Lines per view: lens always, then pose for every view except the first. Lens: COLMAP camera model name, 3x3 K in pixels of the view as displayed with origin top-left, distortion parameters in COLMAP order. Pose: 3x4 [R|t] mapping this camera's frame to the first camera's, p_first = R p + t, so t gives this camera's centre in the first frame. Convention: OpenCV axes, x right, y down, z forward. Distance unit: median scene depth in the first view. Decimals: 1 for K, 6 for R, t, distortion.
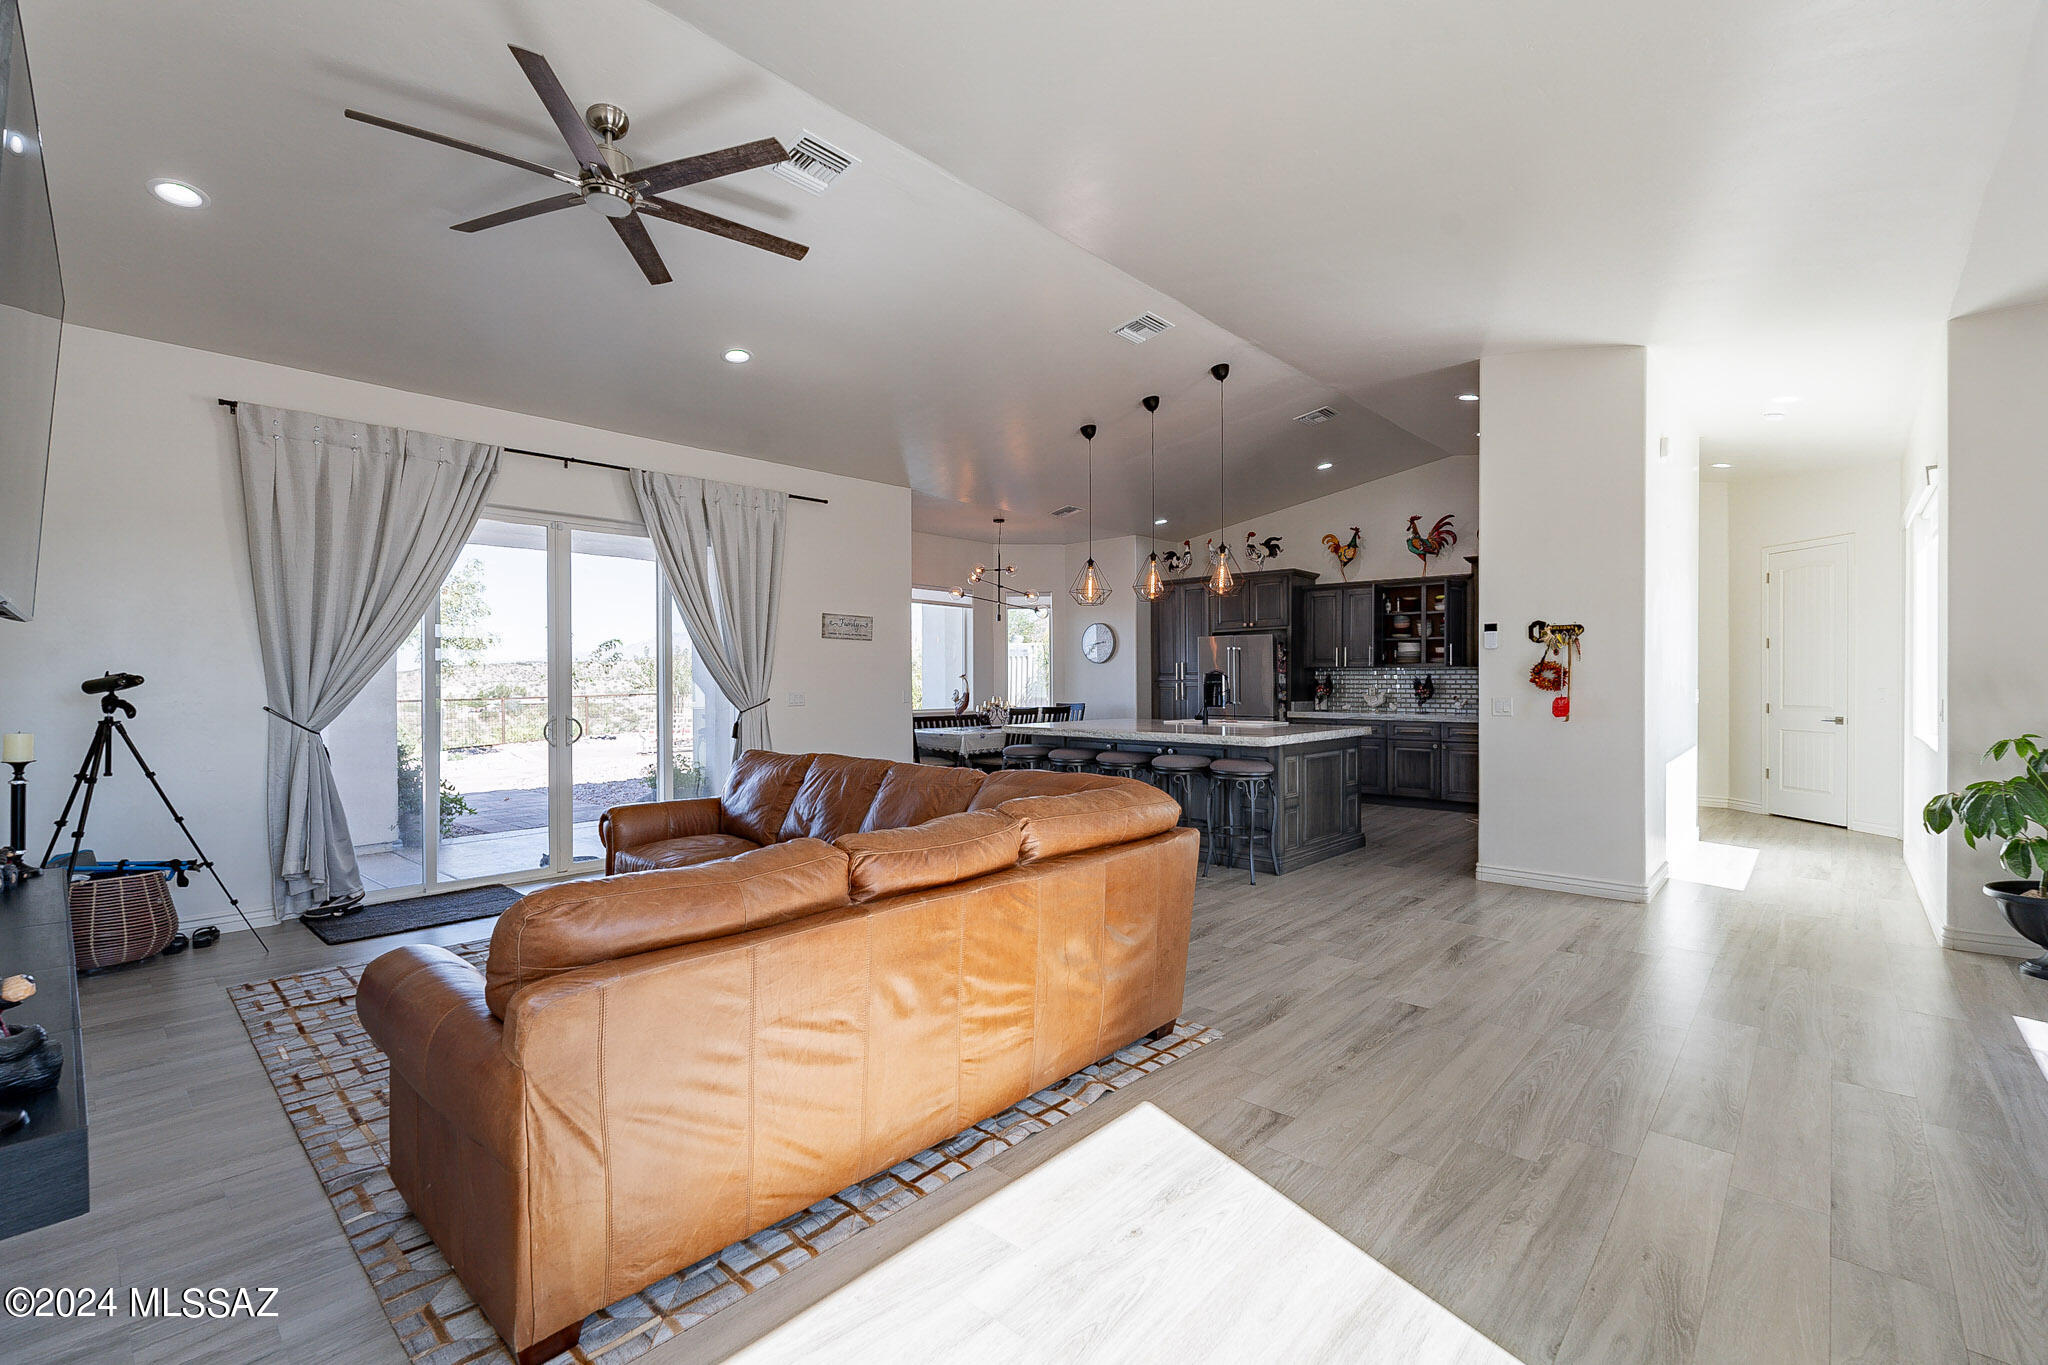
lens RADIAL K [[905.3, 0, 1028.4], [0, 905.3, 686.6], [0, 0, 1]] dist [0.008566, -0.000011]
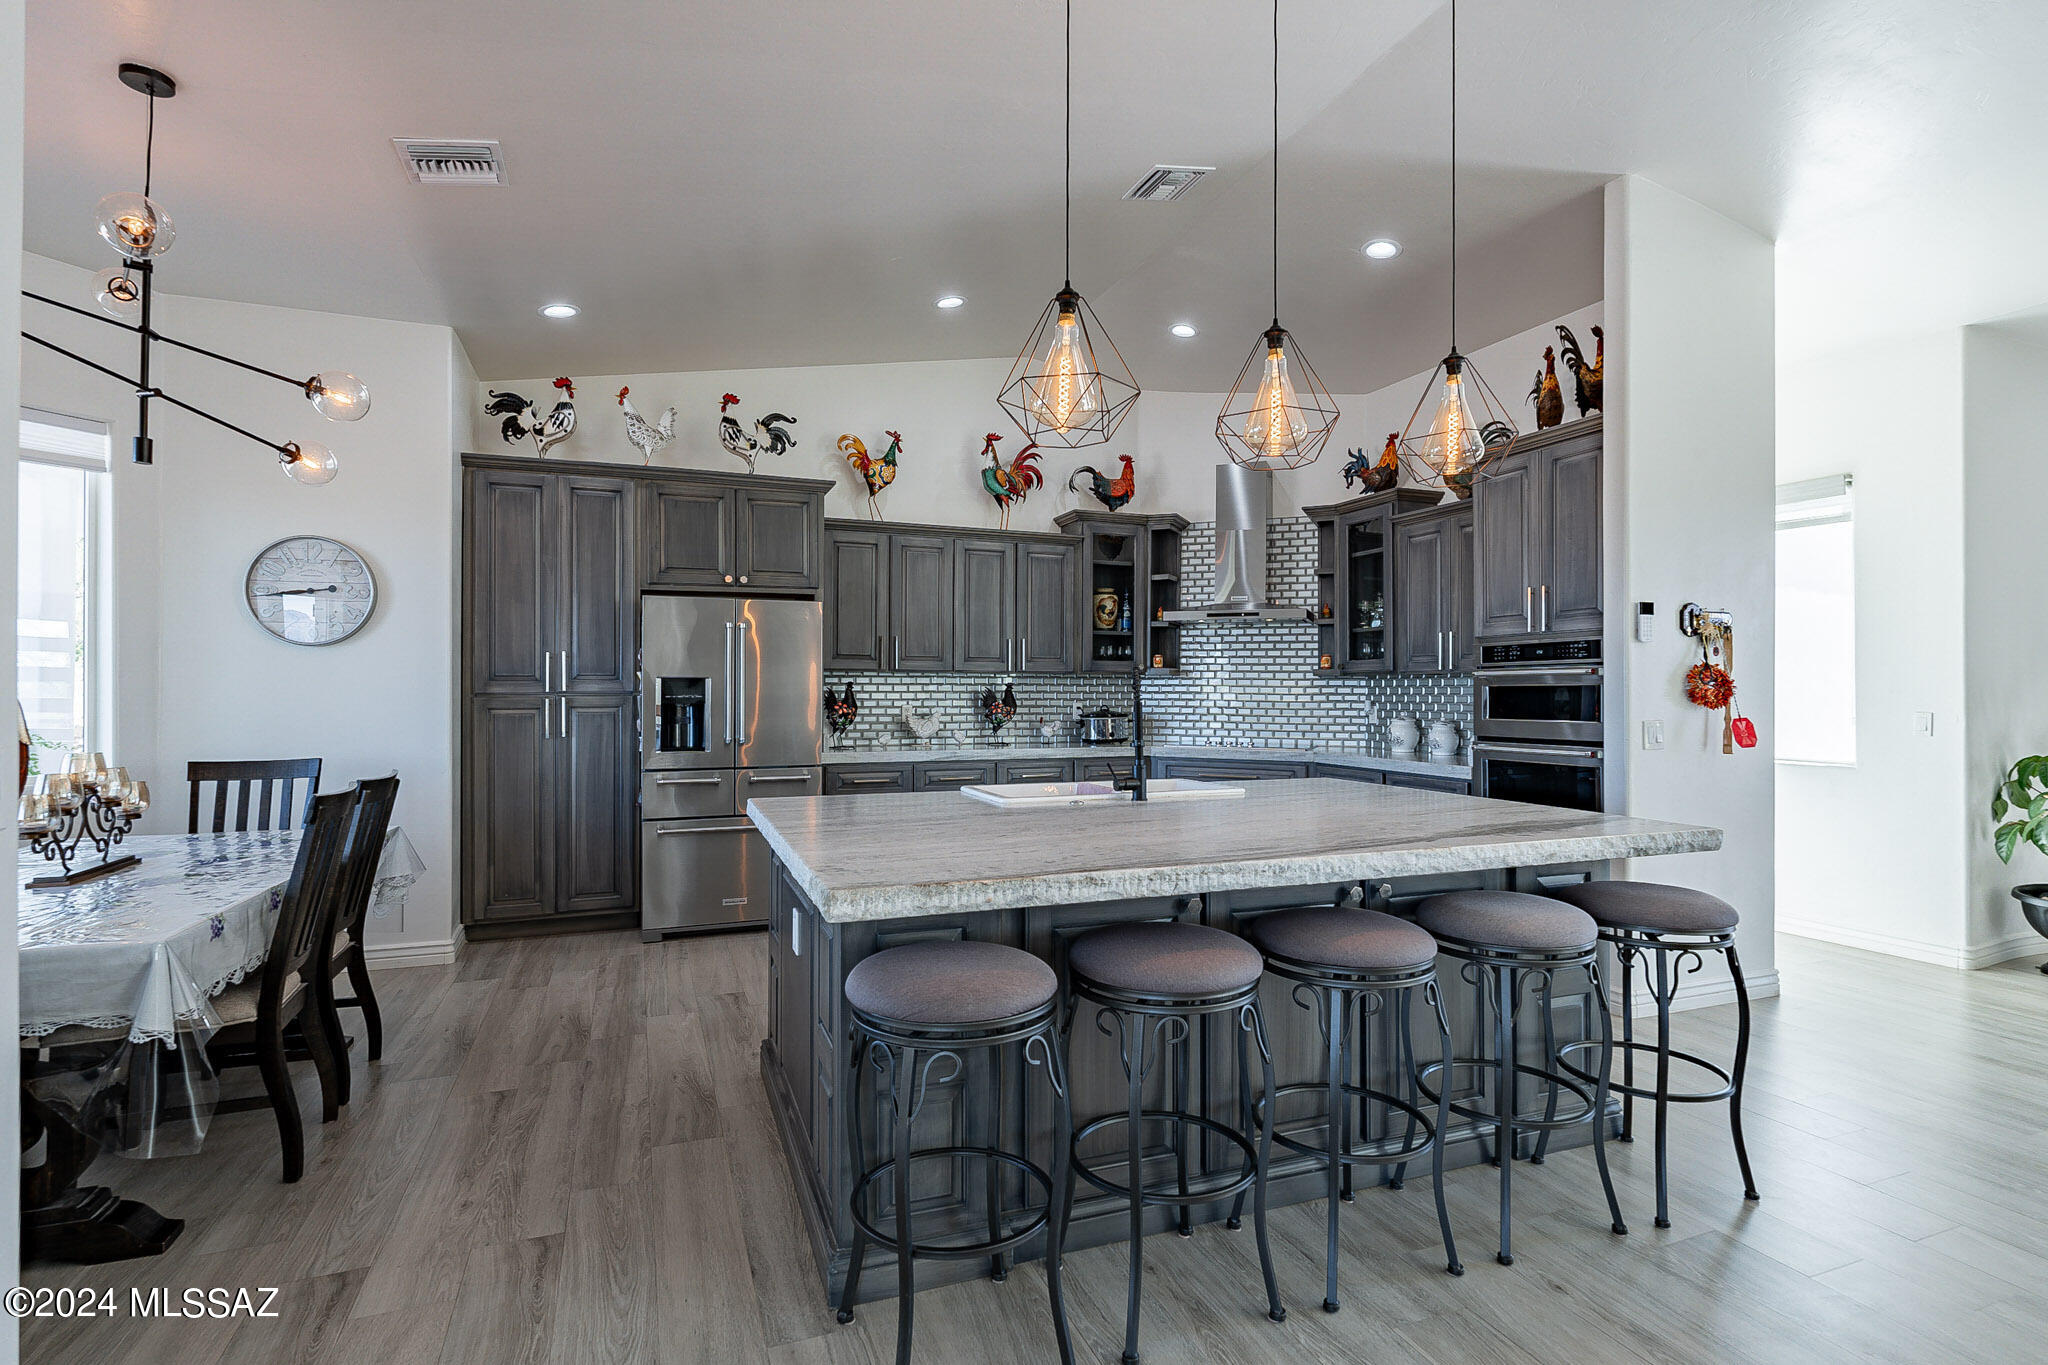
lens RADIAL K [[991.0, 0, 1029.1], [0, 991.0, 689.3], [0, 0, 1]] dist [-0.002366, -0.000485]
pose [[0.446383, 0.004641, 0.894830, -0.171896], [0.005684, 0.999952, -0.008022, -0.003807], [-0.894824, 0.008667, 0.446335, 0.638040]]
